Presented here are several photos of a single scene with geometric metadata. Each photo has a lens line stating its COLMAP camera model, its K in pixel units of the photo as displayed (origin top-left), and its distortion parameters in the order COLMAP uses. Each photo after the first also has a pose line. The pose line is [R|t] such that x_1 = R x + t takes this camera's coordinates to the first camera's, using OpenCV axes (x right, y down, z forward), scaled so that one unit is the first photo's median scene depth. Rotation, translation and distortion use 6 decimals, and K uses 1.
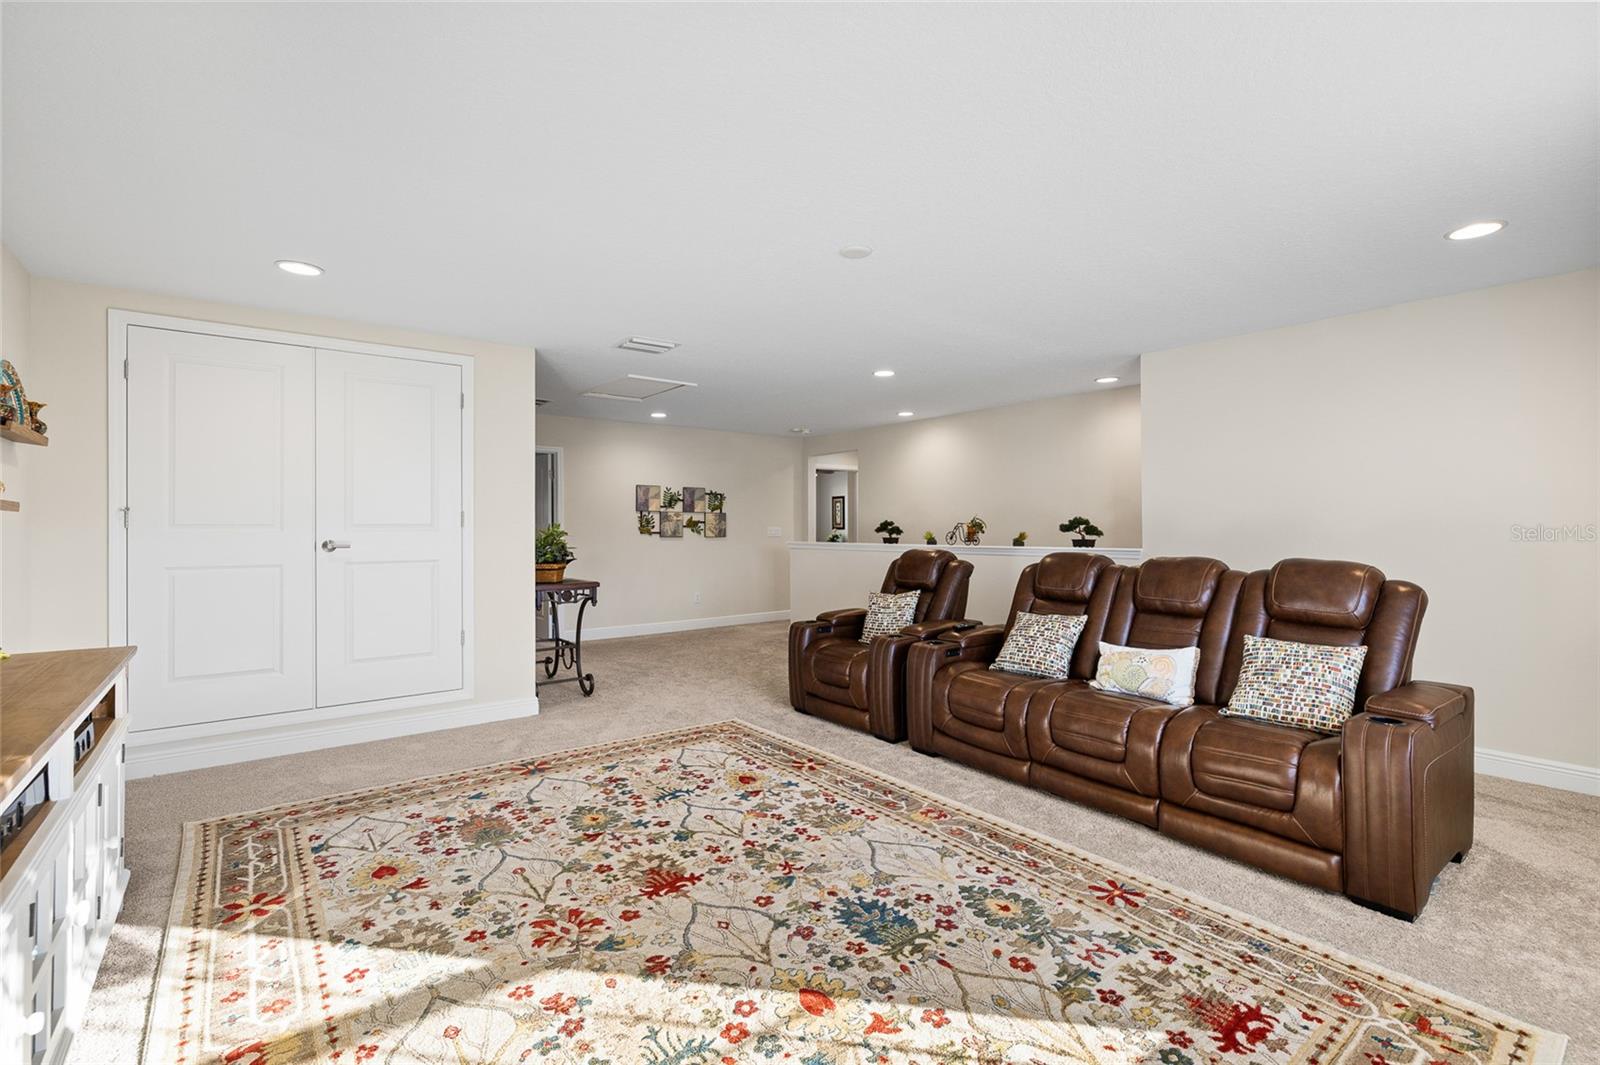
lens RADIAL K [[717.0, 0, 800.1], [0, 717.0, 524.6], [0, 0, 1]] dist [0.002368, 0.000173]
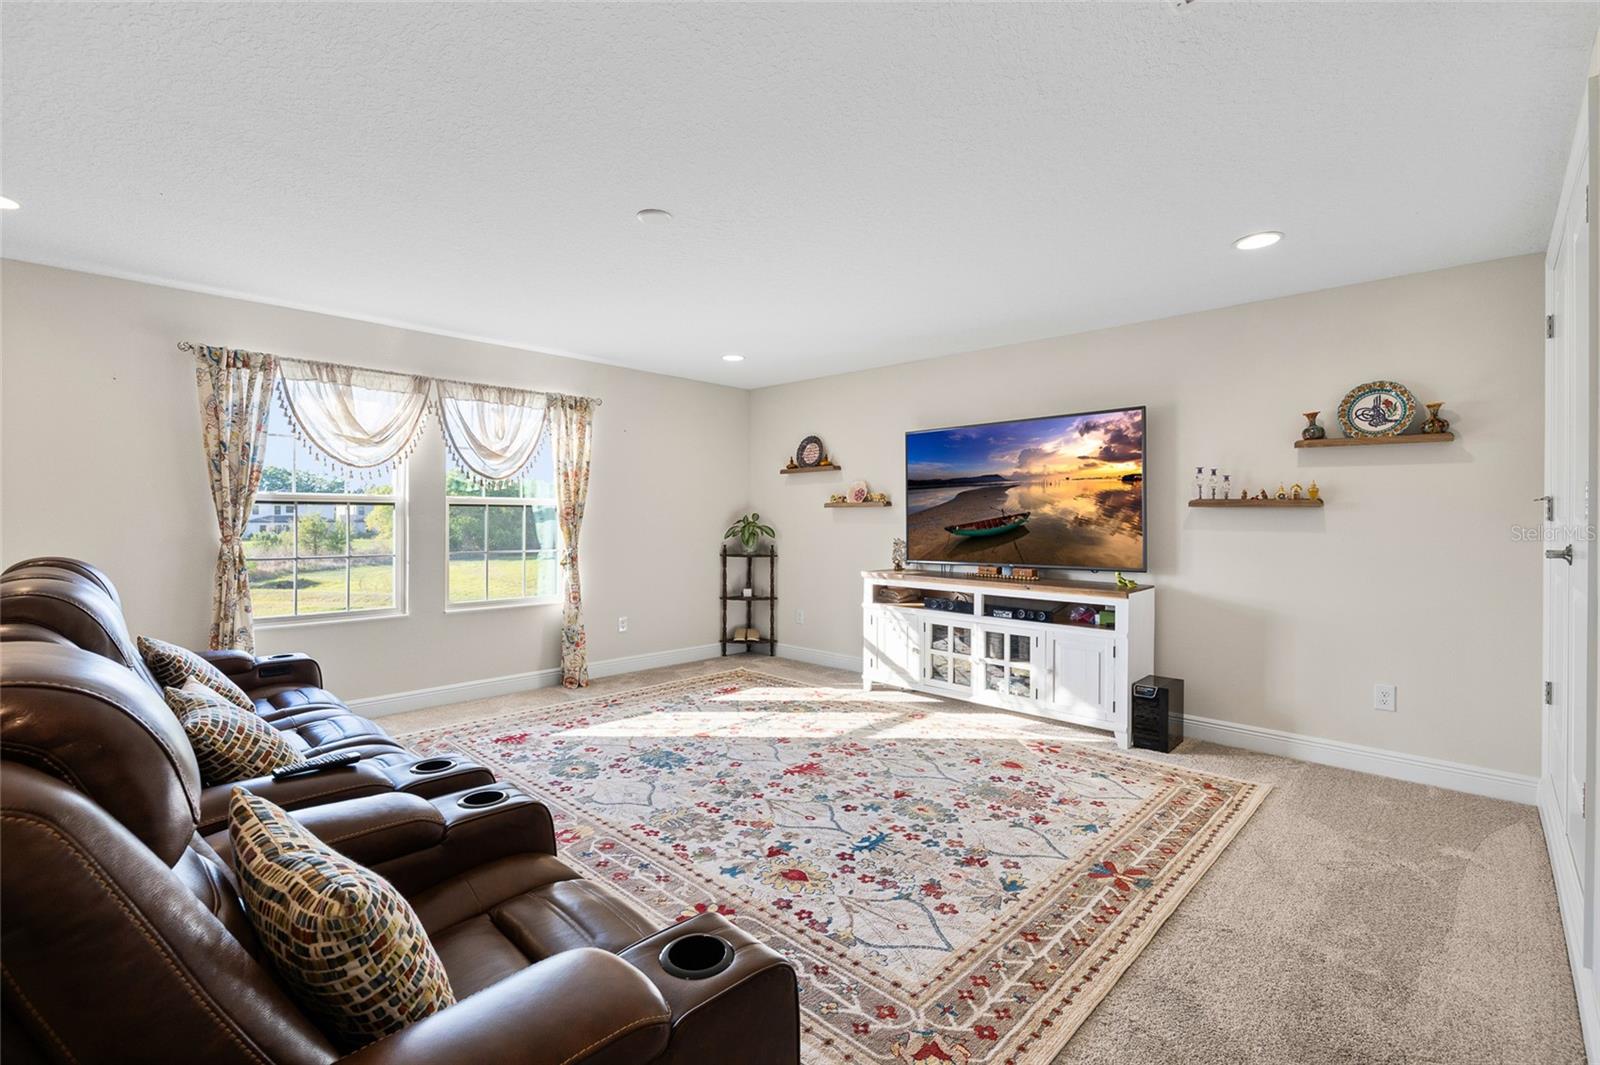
lens RADIAL K [[717.0, 0, 800.1], [0, 717.0, 524.6], [0, 0, 1]] dist [0.002368, 0.000173]
pose [[-0.989350, -0.000750, -0.145556, 0.028653], [-0.002189, 0.999950, 0.009725, 0.002892], [0.145542, 0.009940, -0.989302, 2.041282]]
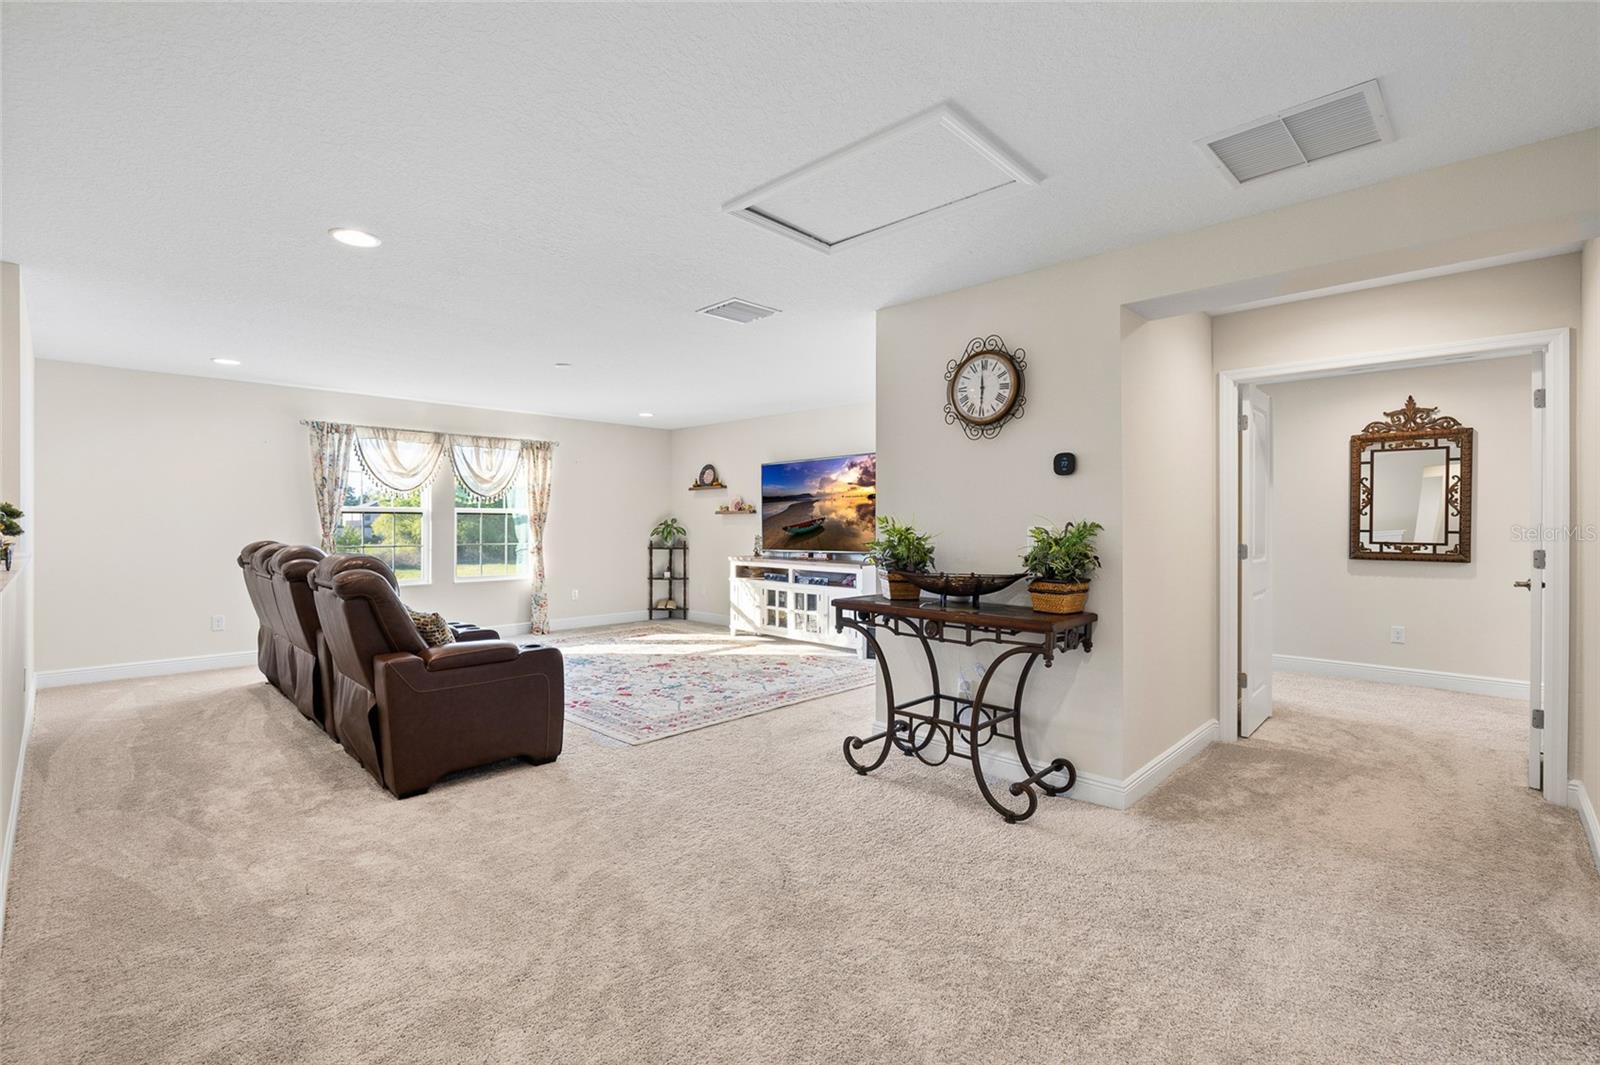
lens RADIAL K [[717.0, 0, 800.1], [0, 717.0, 524.6], [0, 0, 1]] dist [0.002368, 0.000173]
pose [[-0.990044, 0.000903, -0.140755, -0.263544], [0.000391, 0.999993, 0.003659, 0.005824], [0.140757, 0.003567, -0.990038, 2.992781]]
